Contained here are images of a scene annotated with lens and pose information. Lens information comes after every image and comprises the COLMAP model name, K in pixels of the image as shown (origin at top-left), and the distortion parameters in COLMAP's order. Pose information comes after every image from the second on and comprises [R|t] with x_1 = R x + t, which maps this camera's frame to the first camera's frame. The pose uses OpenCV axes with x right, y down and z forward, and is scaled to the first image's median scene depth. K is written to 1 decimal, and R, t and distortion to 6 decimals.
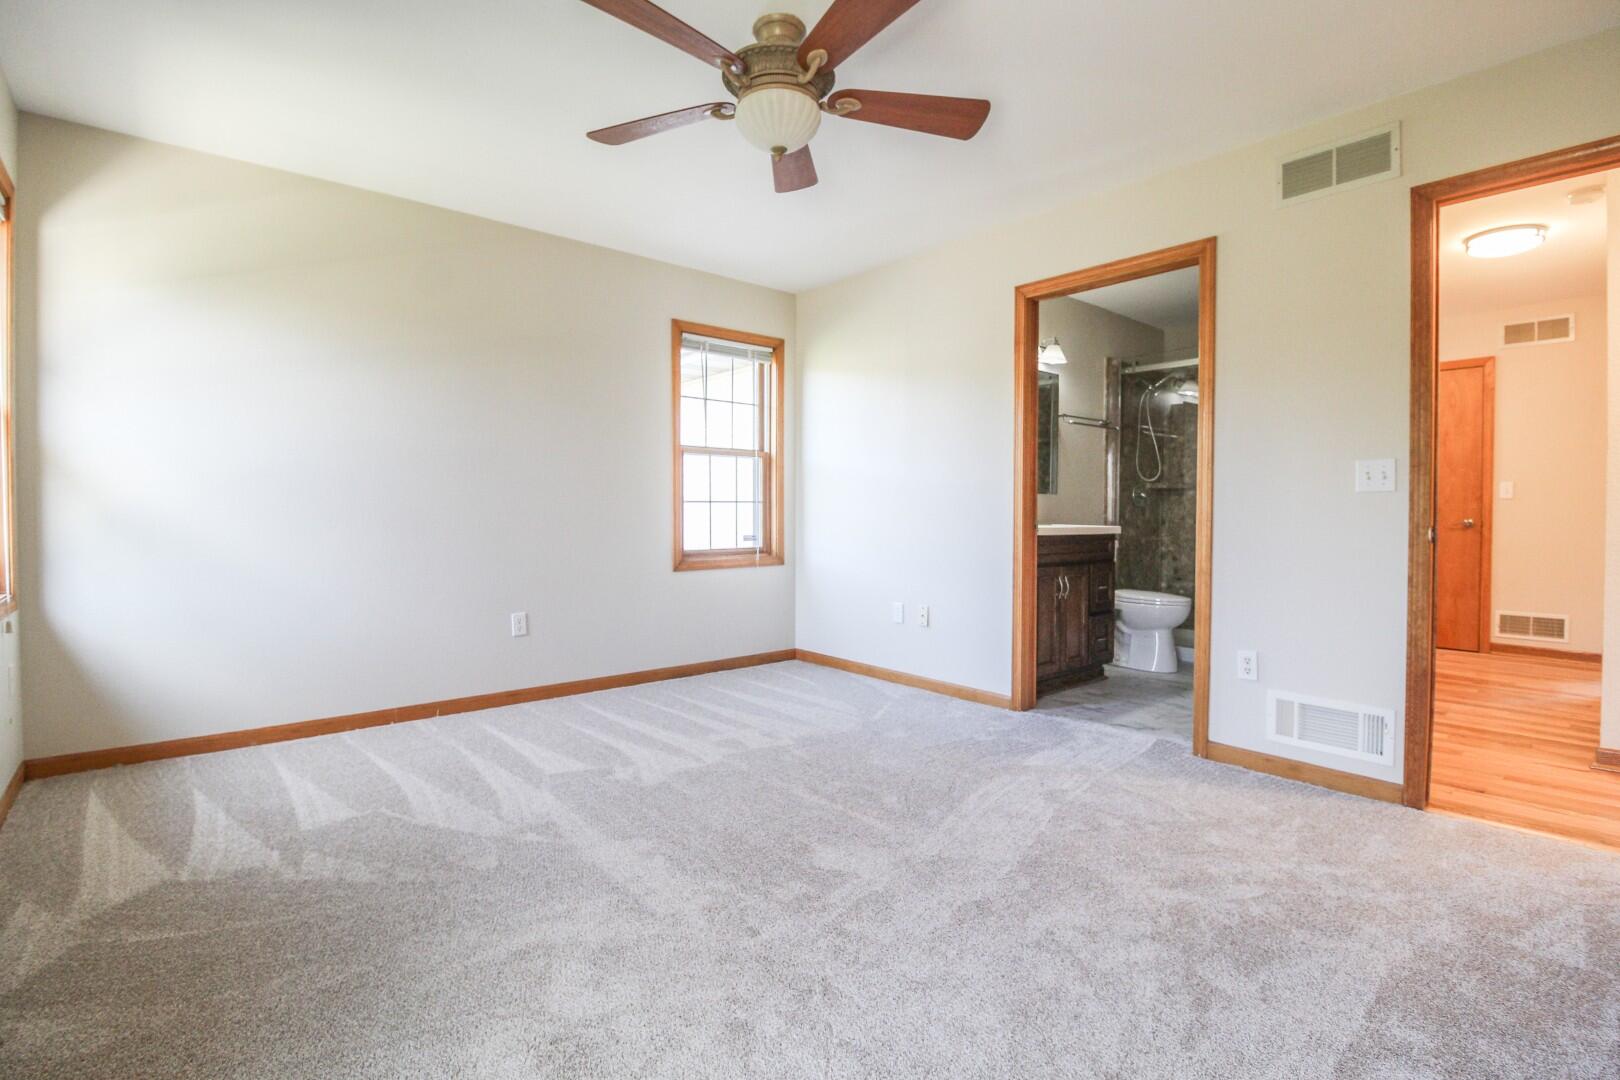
lens RADIAL K [[754.8, 0, 805.5], [0, 754.8, 529.2], [0, 0, 1]] dist [-0.010257, -0.002944]
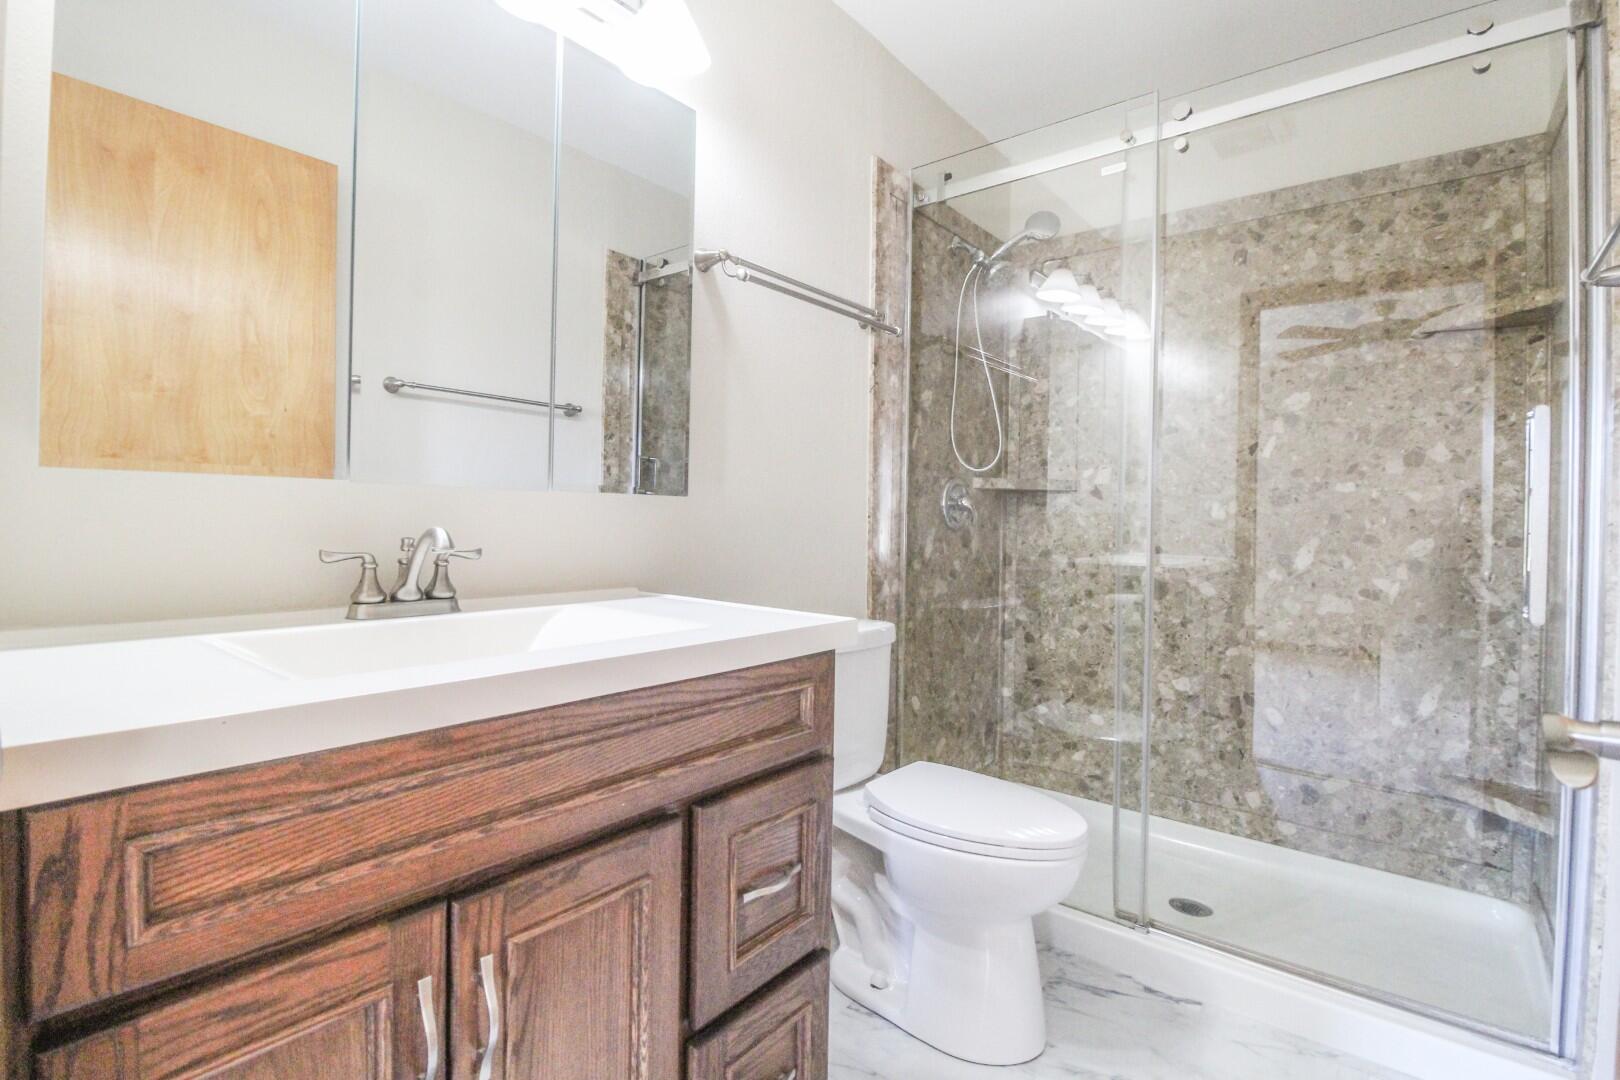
lens RADIAL K [[754.8, 0, 811.8], [0, 754.8, 524.4], [0, 0, 1]] dist [-0.010257, -0.002944]
pose [[0.982063, 0.008740, 0.188349, 0.292387], [-0.007136, 0.999932, -0.009194, -0.029930], [-0.188417, 0.007685, 0.982059, 0.614688]]
